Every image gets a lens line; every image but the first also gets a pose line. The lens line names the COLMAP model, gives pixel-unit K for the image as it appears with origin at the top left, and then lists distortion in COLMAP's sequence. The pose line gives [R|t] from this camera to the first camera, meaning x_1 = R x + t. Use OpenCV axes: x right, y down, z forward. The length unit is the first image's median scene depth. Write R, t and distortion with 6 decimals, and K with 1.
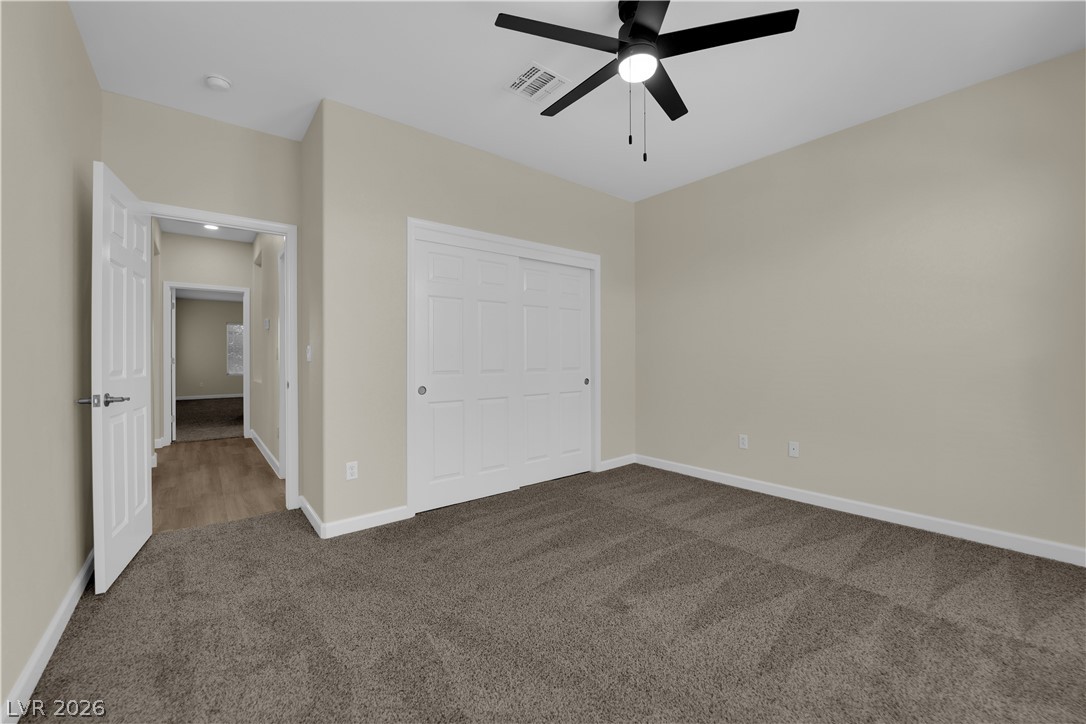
lens RADIAL K [[429.9, 0, 545.5], [0, 429.9, 358.7], [0, 0, 1]] dist [-0.013698, -0.001896]
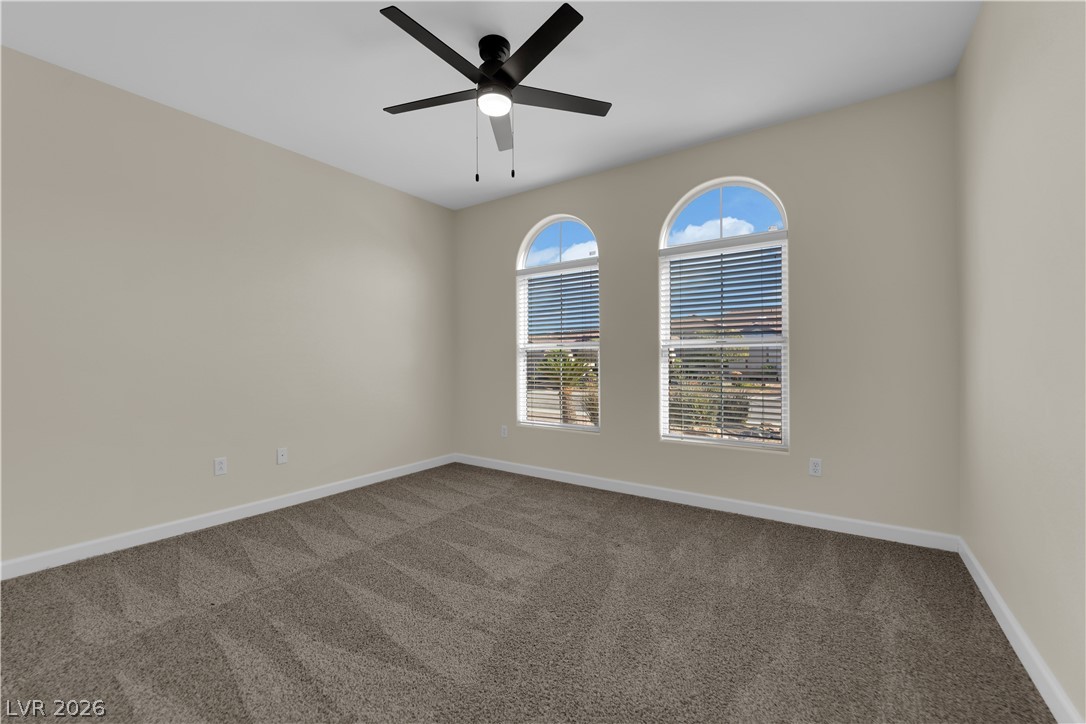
lens RADIAL K [[429.9, 0, 545.8], [0, 429.9, 361.7], [0, 0, 1]] dist [-0.013698, -0.001896]
pose [[-0.285051, 0.007589, 0.958482, -0.634471], [0.008723, 0.999948, -0.005323, 0.010722], [-0.958473, 0.006843, -0.285102, 0.851674]]
